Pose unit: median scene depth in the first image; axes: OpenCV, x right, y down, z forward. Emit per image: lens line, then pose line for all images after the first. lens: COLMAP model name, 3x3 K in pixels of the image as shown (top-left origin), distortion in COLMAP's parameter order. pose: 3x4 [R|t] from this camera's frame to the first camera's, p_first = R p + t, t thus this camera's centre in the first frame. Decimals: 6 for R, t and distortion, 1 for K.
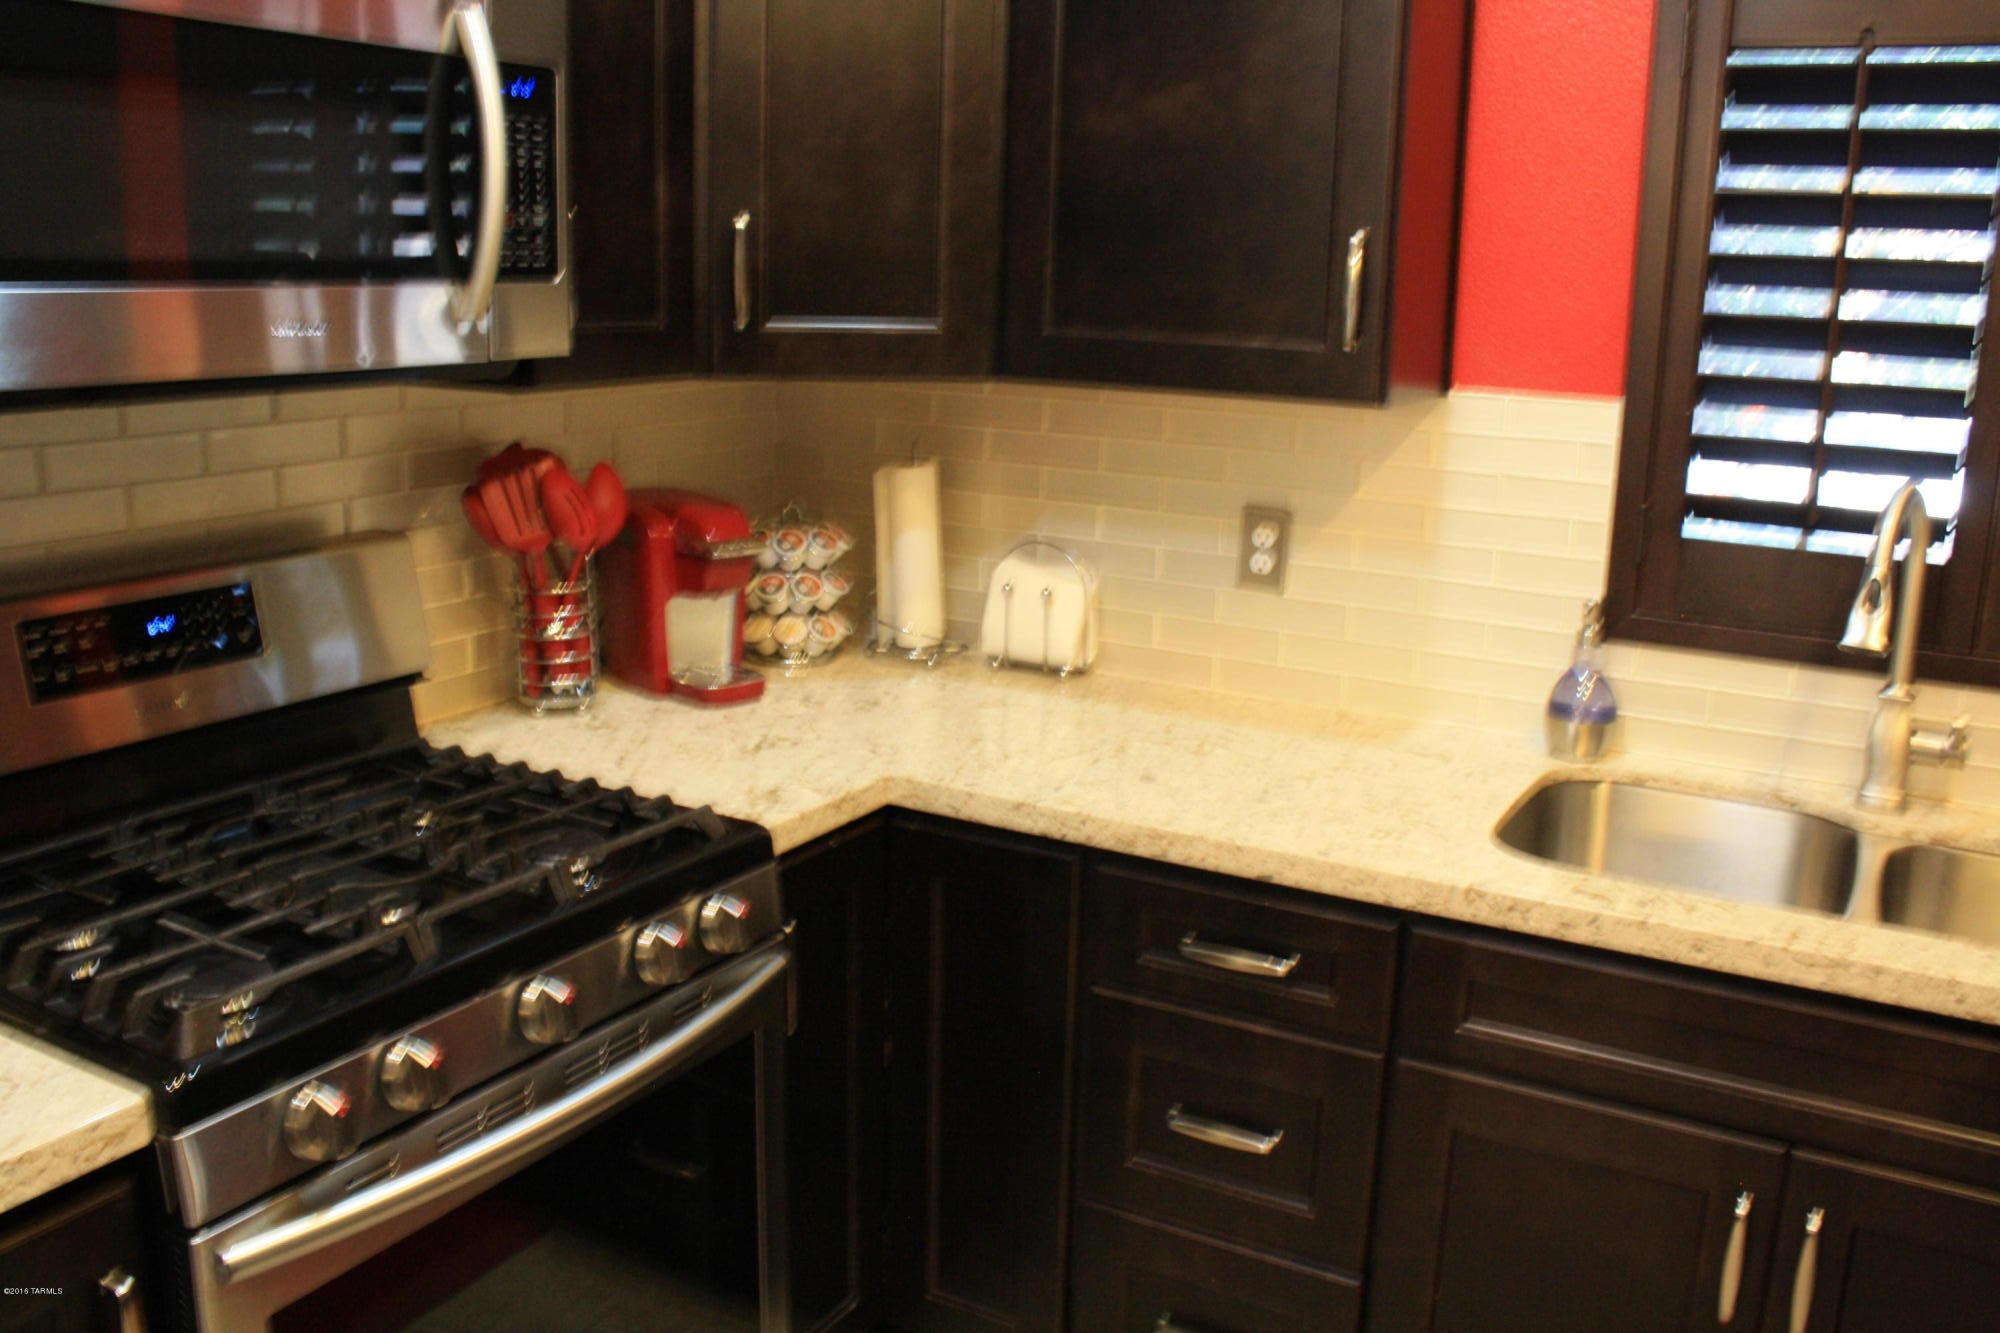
lens RADIAL K [[1737.1, 0, 1000.5], [0, 1737.1, 639.8], [0, 0, 1]] dist [-0.155315, 0.123658]
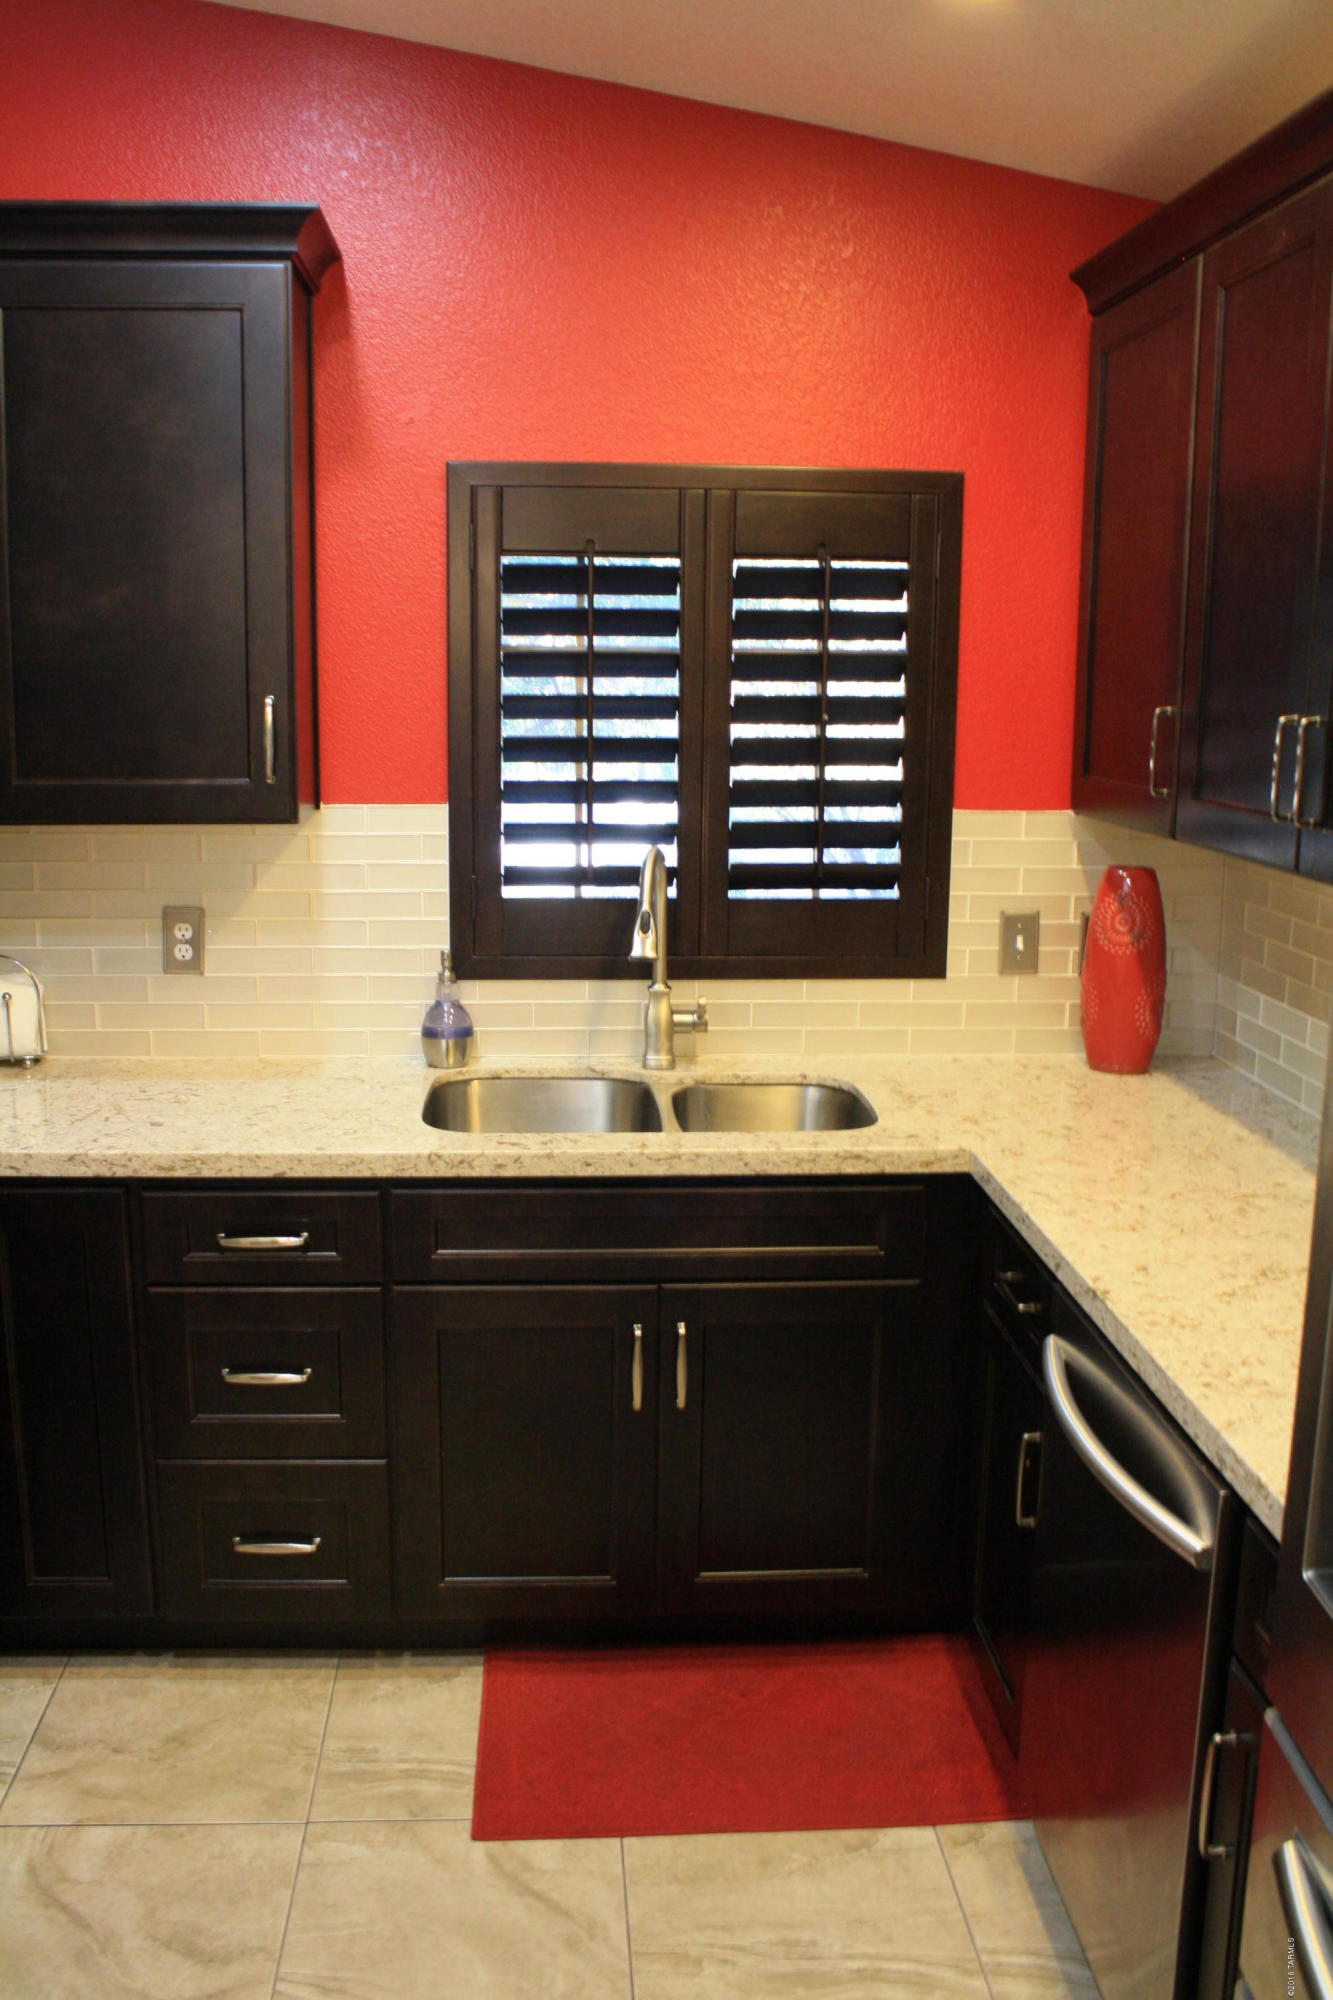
lens RADIAL K [[1701.0, 0, 654.5], [0, 1701.0, 987.3], [0, 0, 1]] dist [-0.154782, 0.122205]
pose [[0.836711, -0.115047, 0.535424, -0.275177], [0.128540, 0.991629, 0.012201, 0.012379], [-0.532346, 0.058615, 0.844495, -0.267262]]
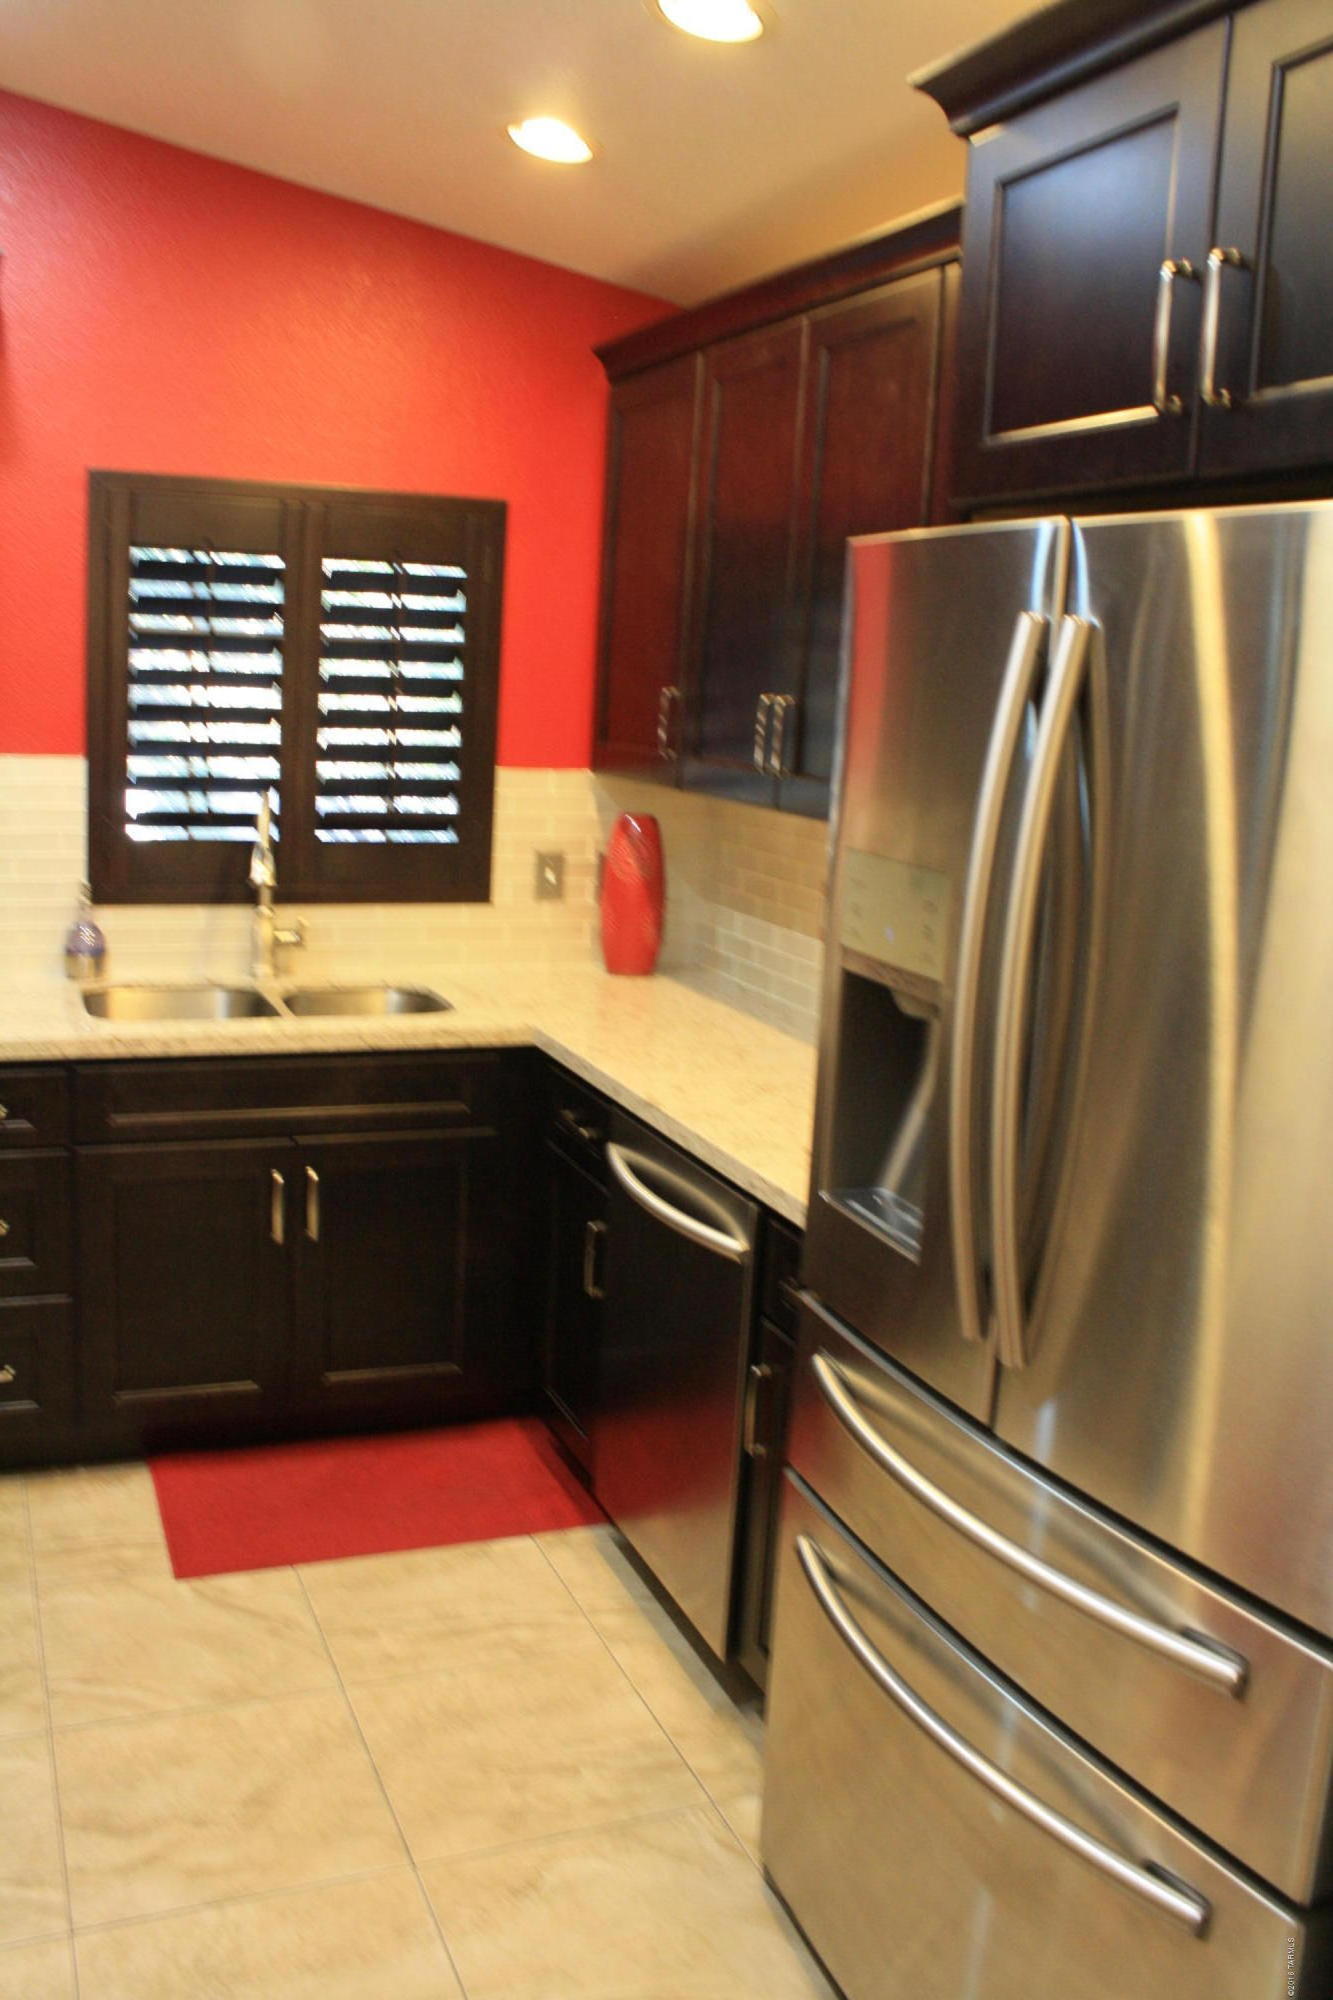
lens RADIAL K [[1701.0, 0, 654.5], [0, 1701.0, 987.3], [0, 0, 1]] dist [-0.154782, 0.122205]
pose [[0.617379, -0.133773, 0.775208, -0.627610], [0.133431, 0.988964, 0.064394, 0.051656], [-0.775267, 0.063681, 0.628415, -0.458161]]
